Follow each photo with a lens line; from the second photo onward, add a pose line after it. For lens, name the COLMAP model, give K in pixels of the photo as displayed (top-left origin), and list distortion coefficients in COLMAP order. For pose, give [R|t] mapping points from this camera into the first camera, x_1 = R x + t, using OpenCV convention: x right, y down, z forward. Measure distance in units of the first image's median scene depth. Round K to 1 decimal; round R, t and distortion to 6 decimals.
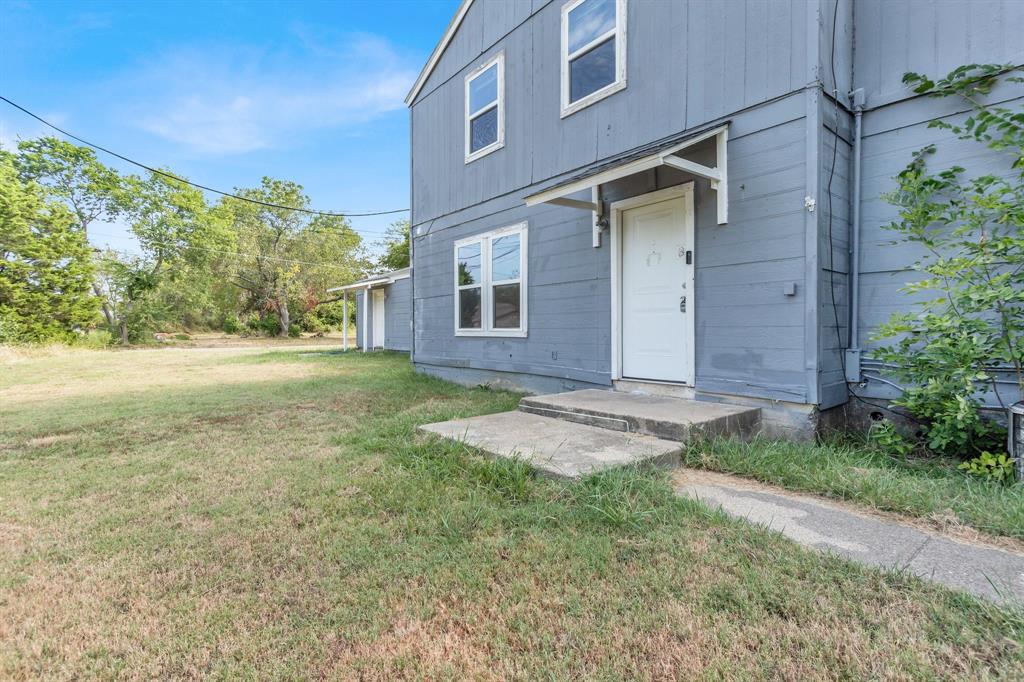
lens RADIAL K [[487.5, 0, 519.5], [0, 487.5, 333.6], [0, 0, 1]] dist [-0.001602, -0.000253]
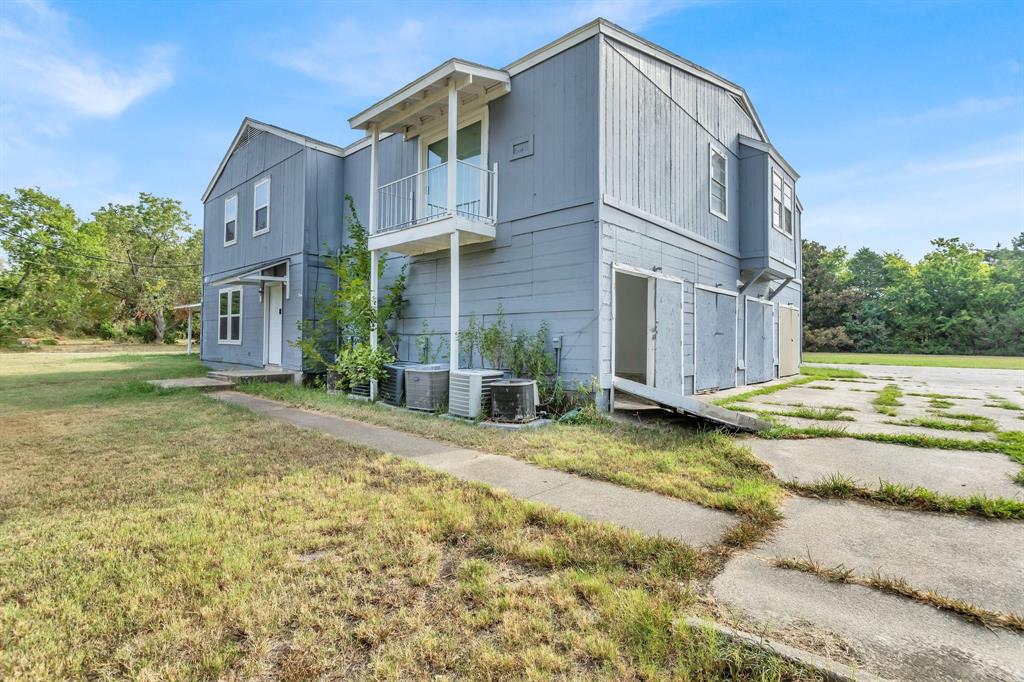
lens RADIAL K [[486.8, 0, 511.1], [0, 486.8, 328.5], [0, 0, 1]] dist [-0.000683, -0.000150]
pose [[0.988783, 0.017299, 0.148352, 0.177039], [-0.012654, 0.999401, -0.032199, -0.002150], [-0.148821, 0.029960, 0.988410, -0.238880]]
